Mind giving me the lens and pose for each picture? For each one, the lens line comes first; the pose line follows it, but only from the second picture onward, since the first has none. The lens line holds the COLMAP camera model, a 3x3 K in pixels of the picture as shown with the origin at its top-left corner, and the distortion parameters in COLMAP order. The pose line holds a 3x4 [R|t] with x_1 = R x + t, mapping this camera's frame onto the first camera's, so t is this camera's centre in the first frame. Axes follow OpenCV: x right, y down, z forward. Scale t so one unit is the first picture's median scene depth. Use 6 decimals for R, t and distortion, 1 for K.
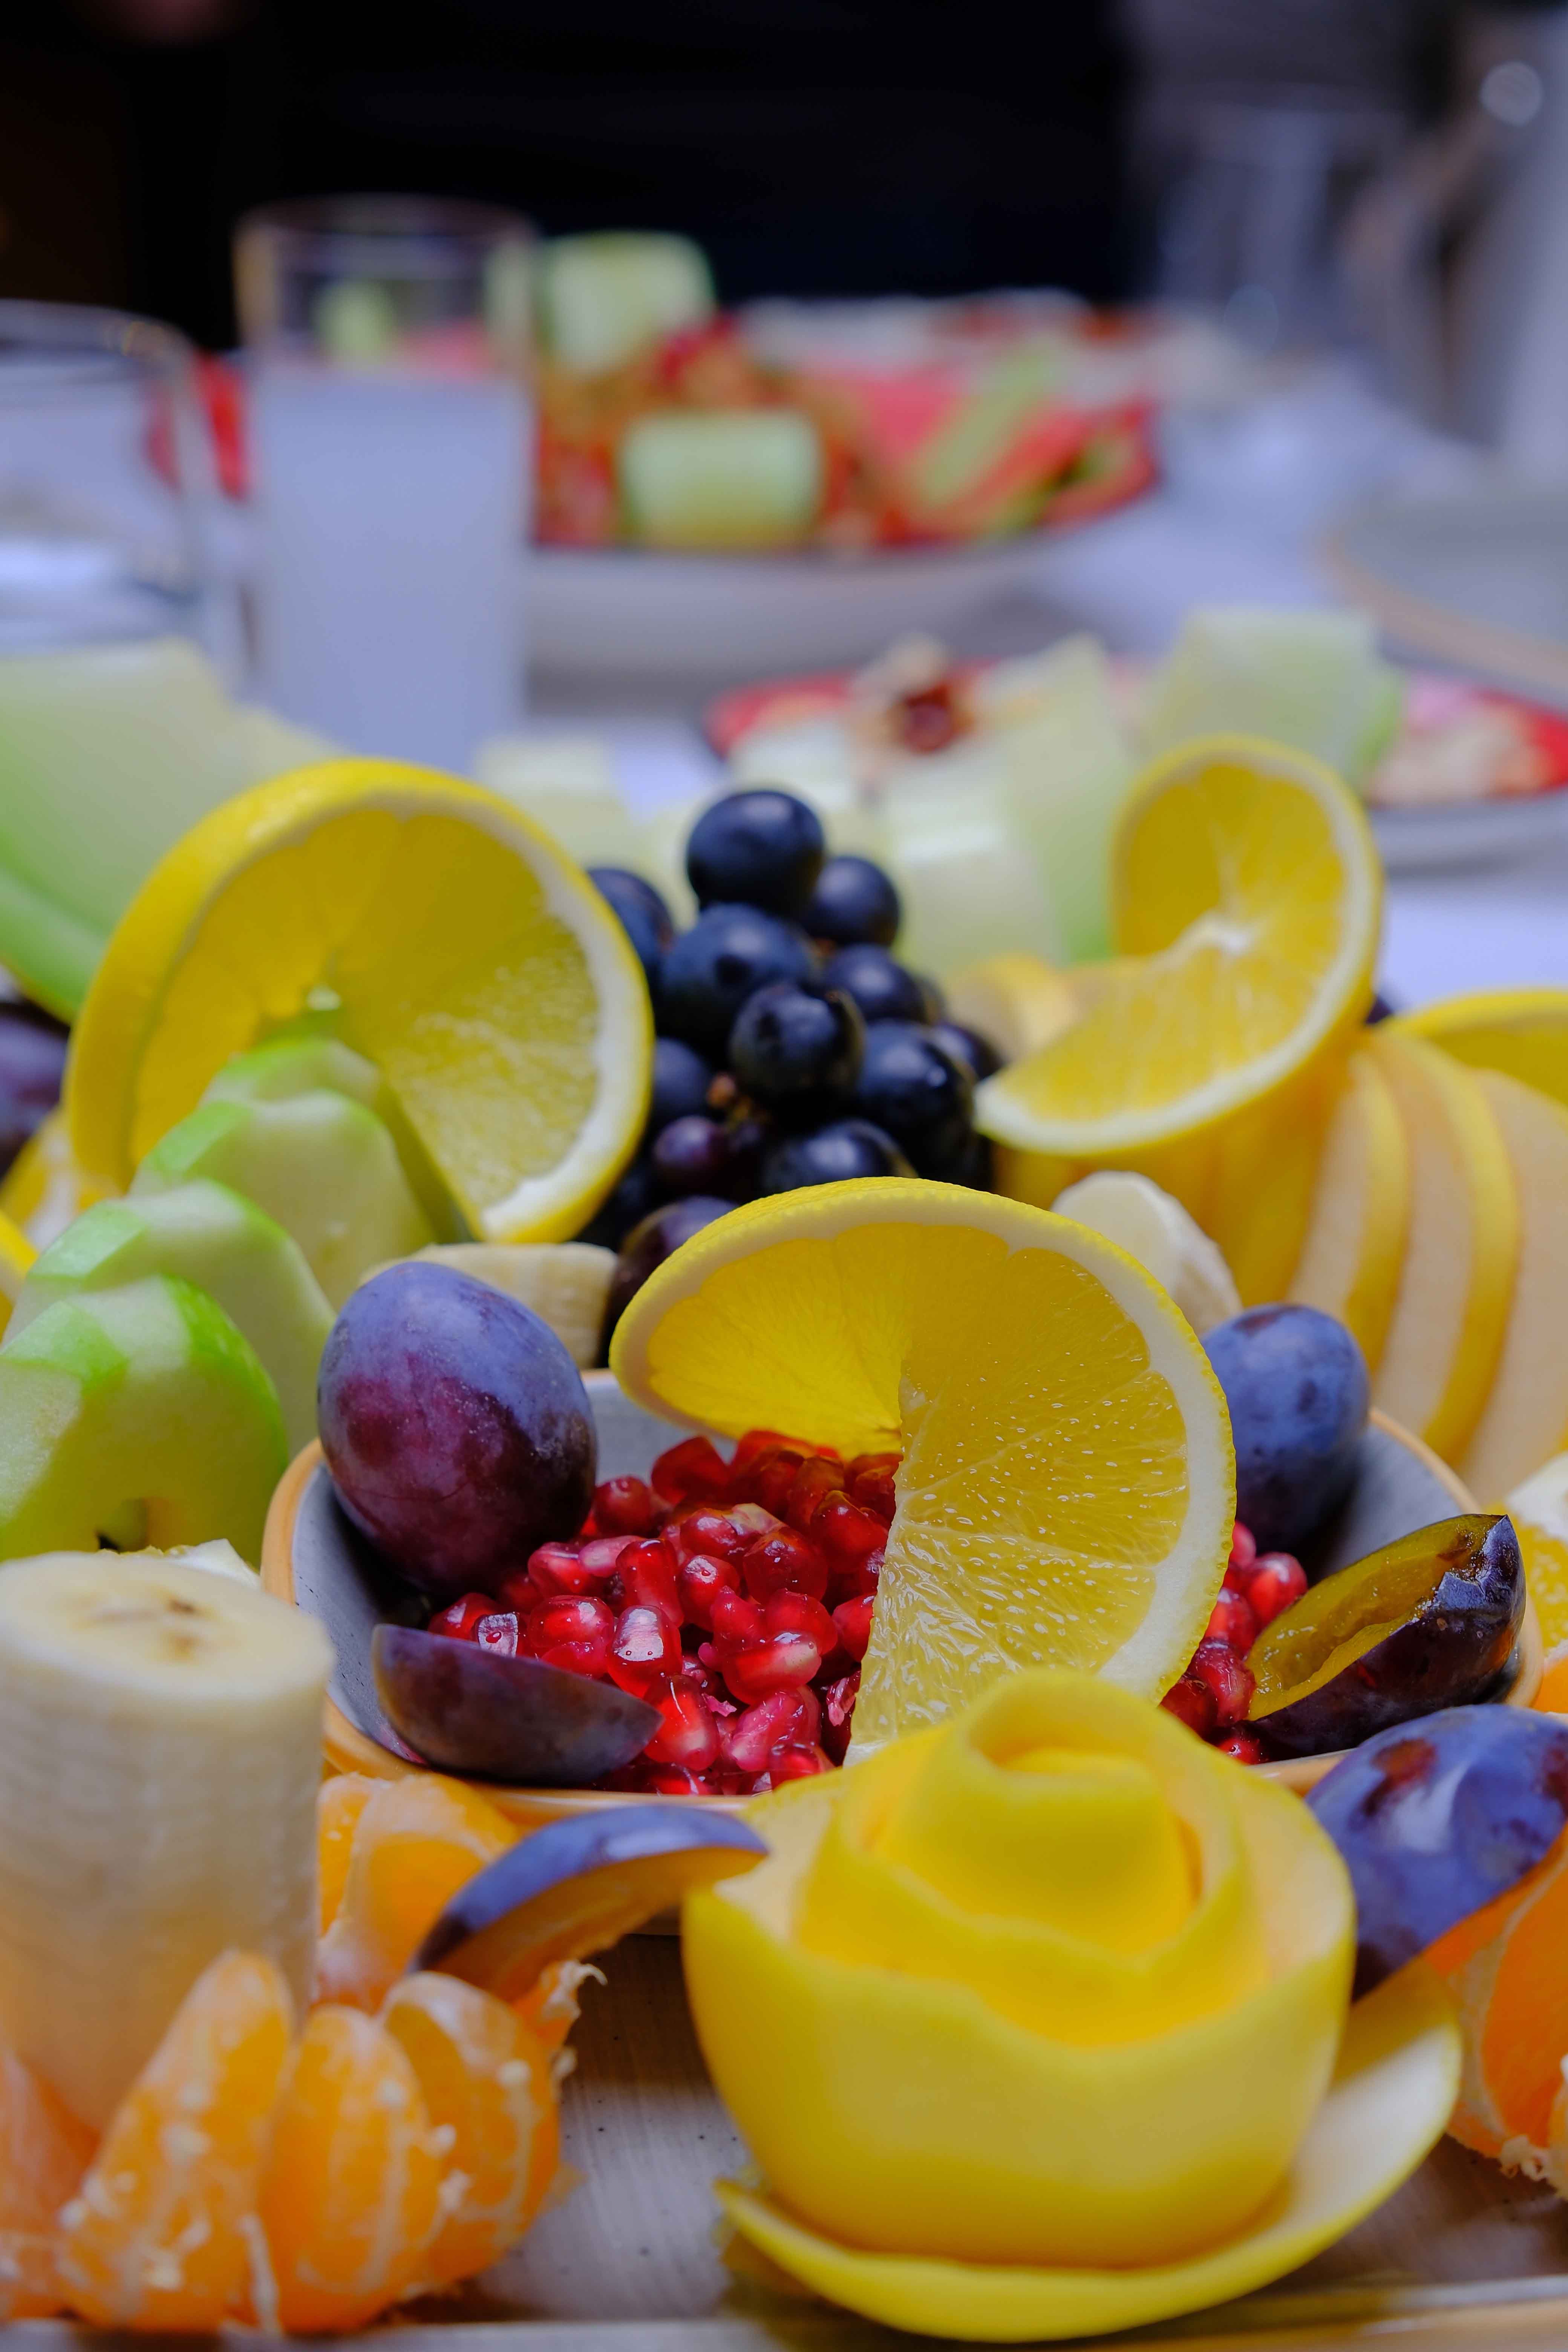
lens RADIAL K [[3926.2, 0, 784.1], [0, 3926.2, 1174.7], [0, 0, 1]] dist [-0.058344, 0.000000]
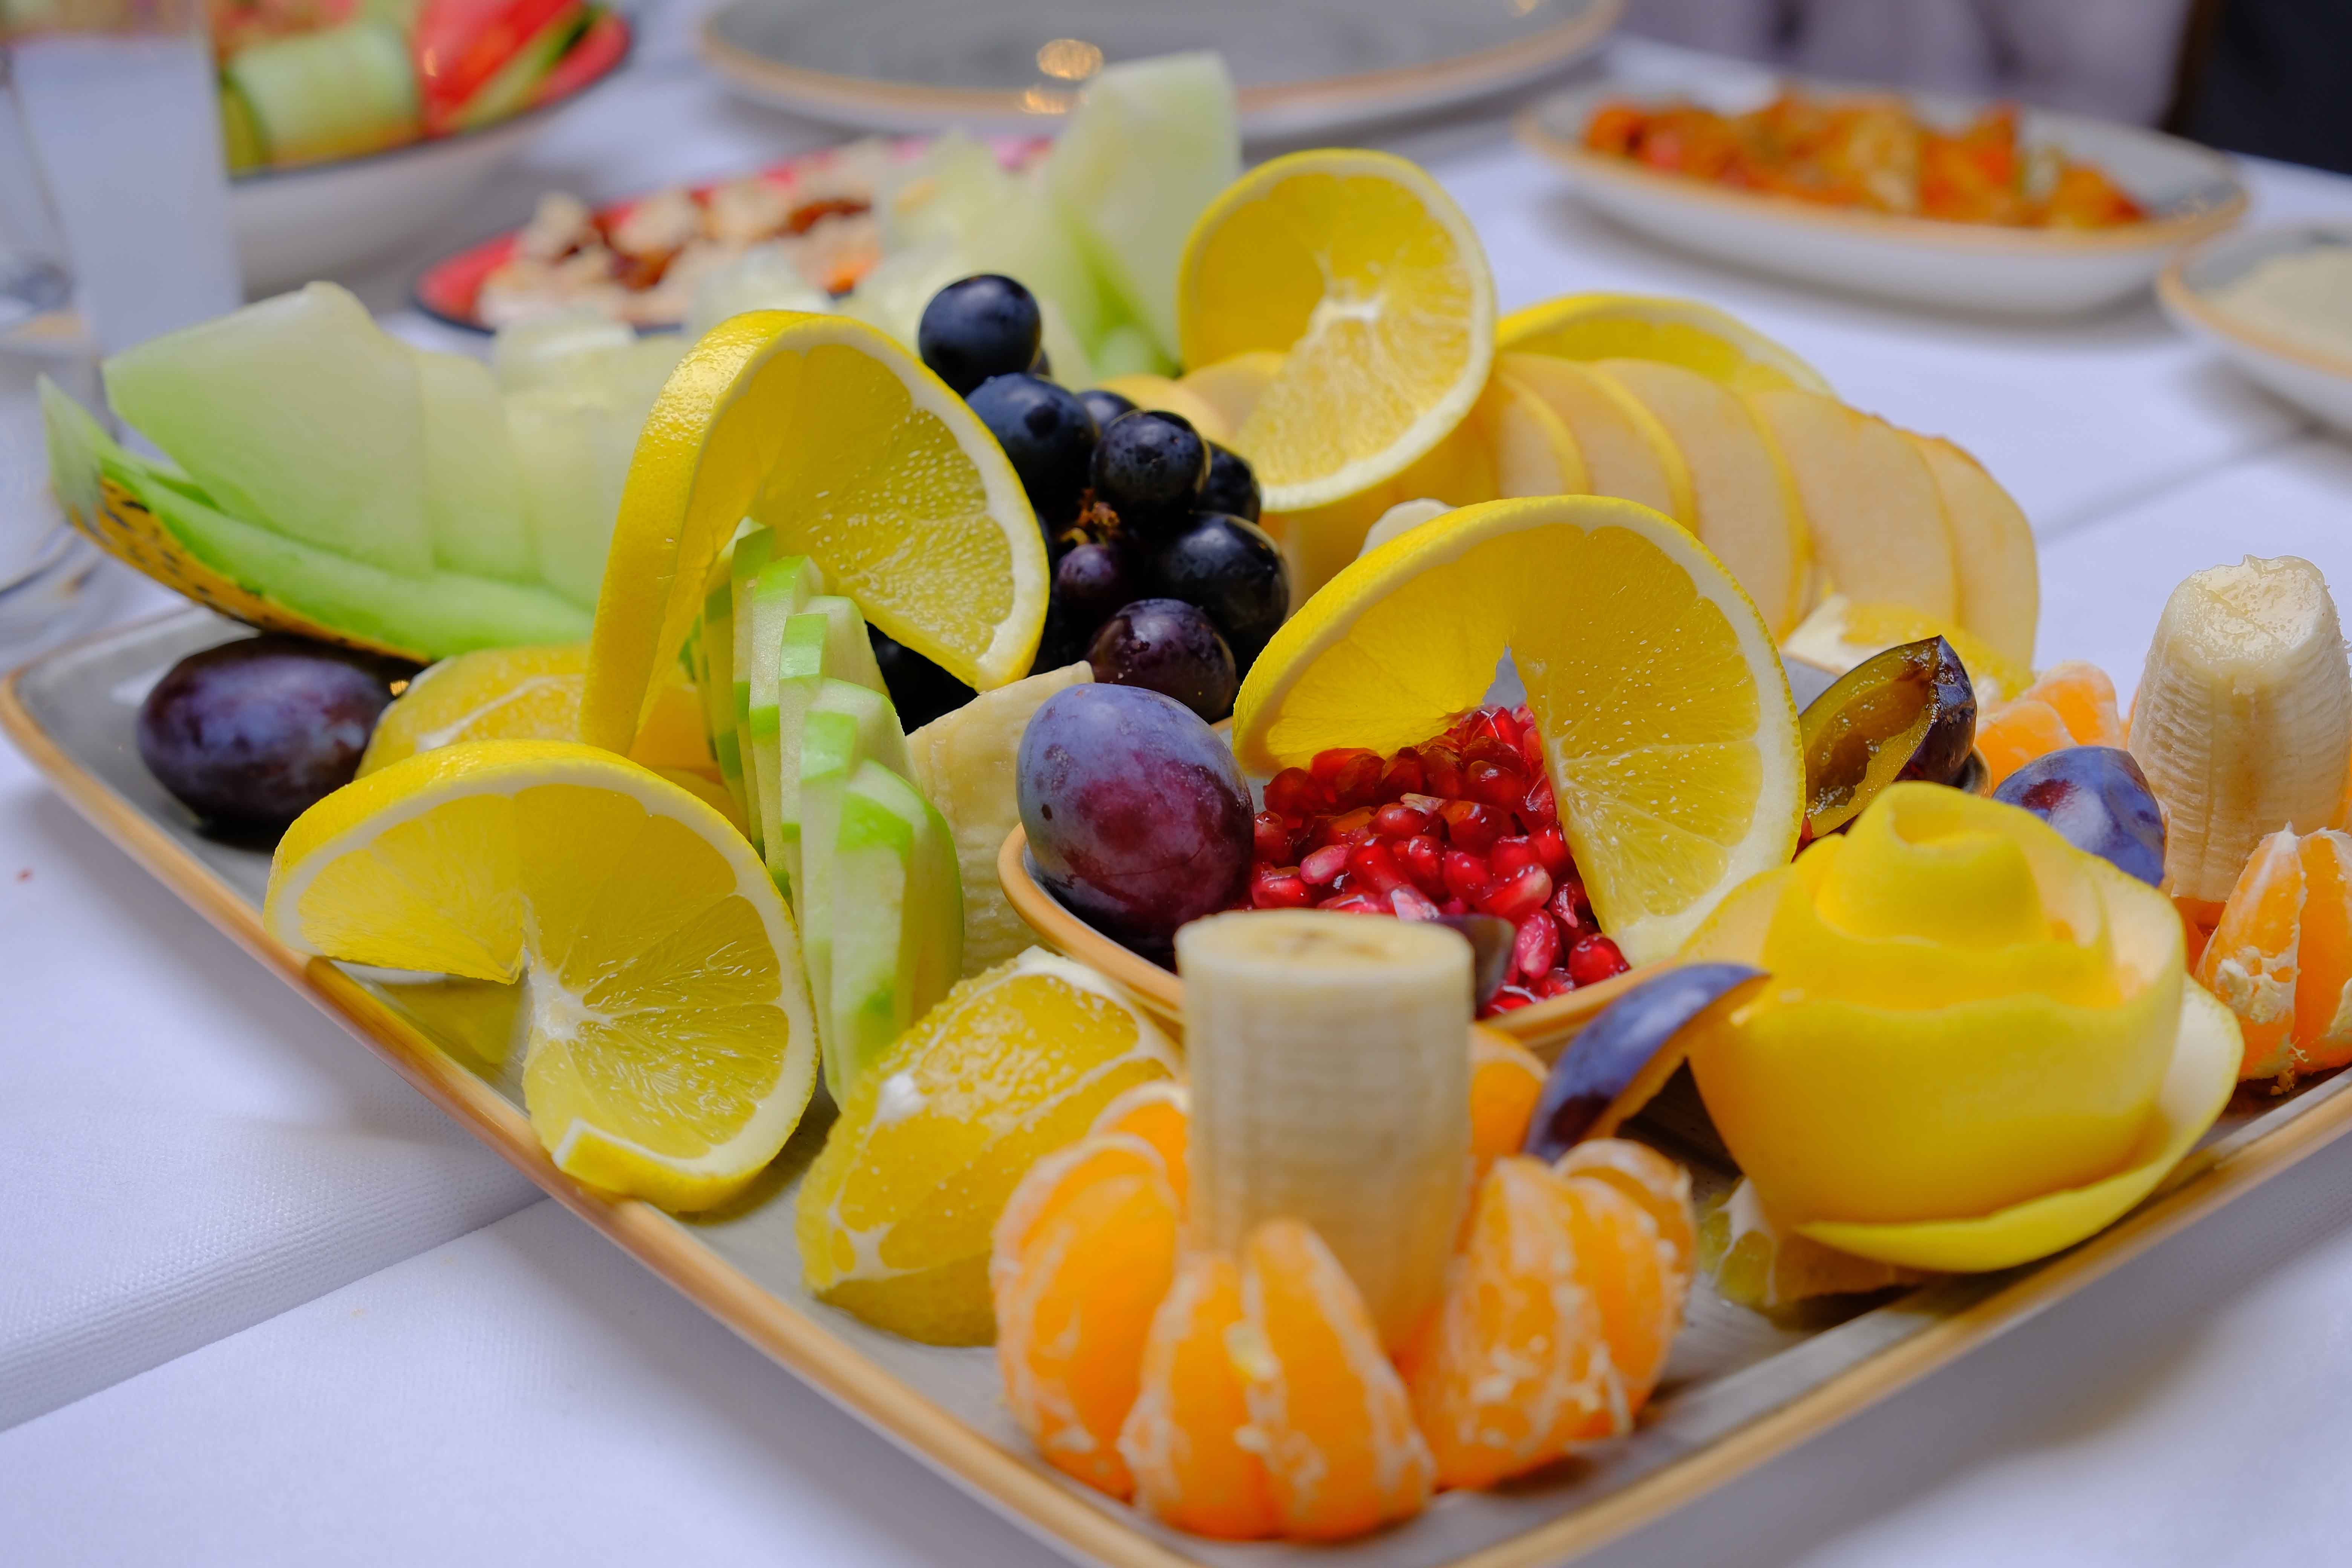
lens RADIAL K [[3767.5, 0, 1176.1], [0, 3767.5, 785.0], [0, 0, 1]] dist [-0.030742, 0.000000]
pose [[0.859809, -0.270603, 0.433015, -0.587128], [0.258320, 0.962019, 0.088263, -0.043047], [-0.440452, 0.035967, 0.897055, -0.040037]]
